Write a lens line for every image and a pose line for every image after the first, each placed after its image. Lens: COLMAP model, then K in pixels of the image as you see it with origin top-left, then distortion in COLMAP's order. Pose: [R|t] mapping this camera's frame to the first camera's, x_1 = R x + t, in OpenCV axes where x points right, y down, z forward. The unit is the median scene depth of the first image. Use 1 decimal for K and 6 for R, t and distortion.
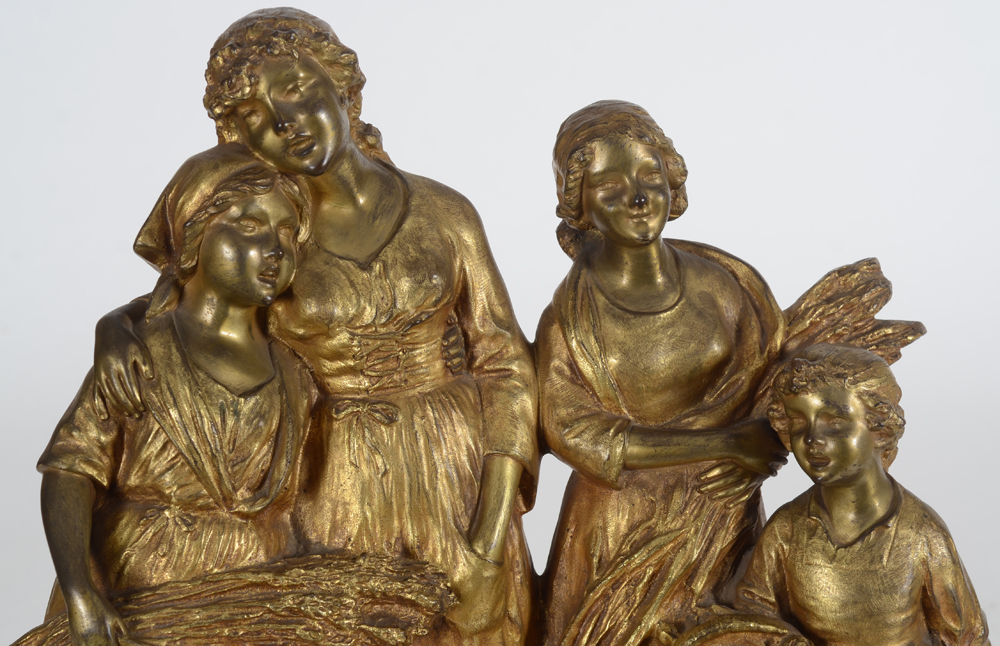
lens RADIAL K [[2641.3, 0, 509.8], [0, 2641.3, 324.9], [0, 0, 1]] dist [-0.017836, 0.000000]
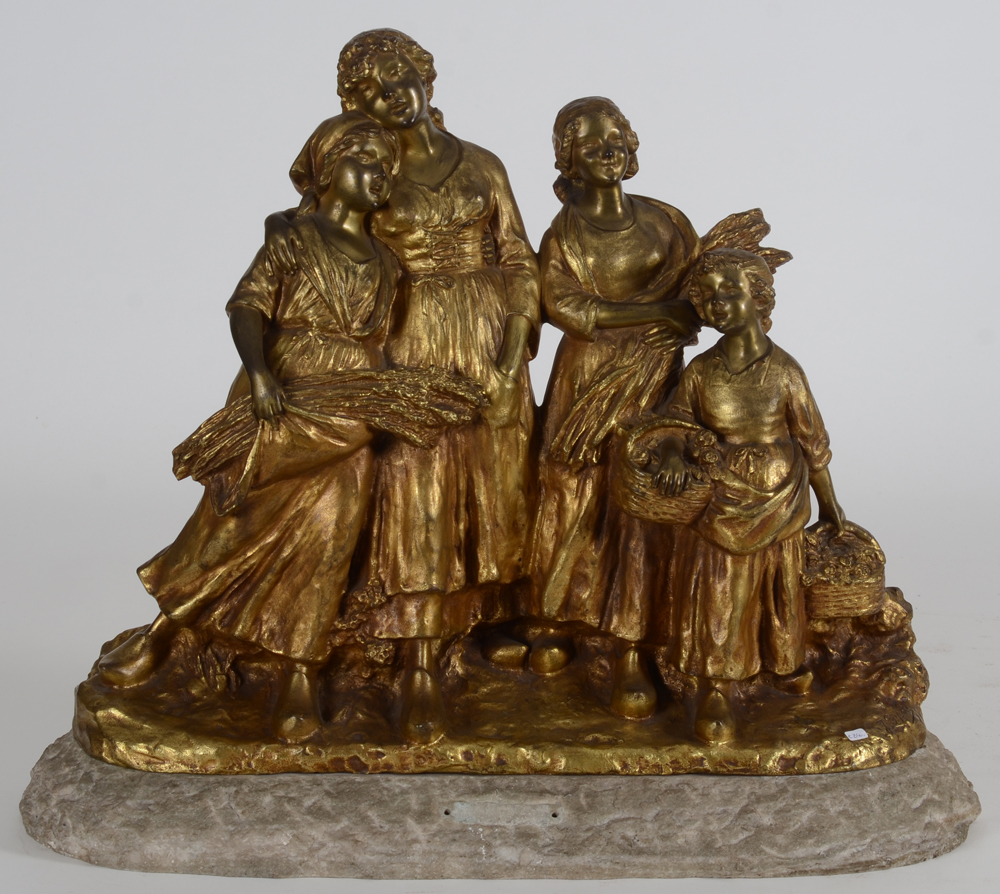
lens RADIAL K [[2953.2, 0, 496.0], [0, 2953.2, 446.3], [0, 0, 1]] dist [-0.142299, 0.000000]
pose [[0.999496, 0.019315, 0.025208, -0.059247], [-0.017180, 0.996458, -0.082319, 0.273054], [-0.026708, 0.081844, 0.996287, -0.738368]]
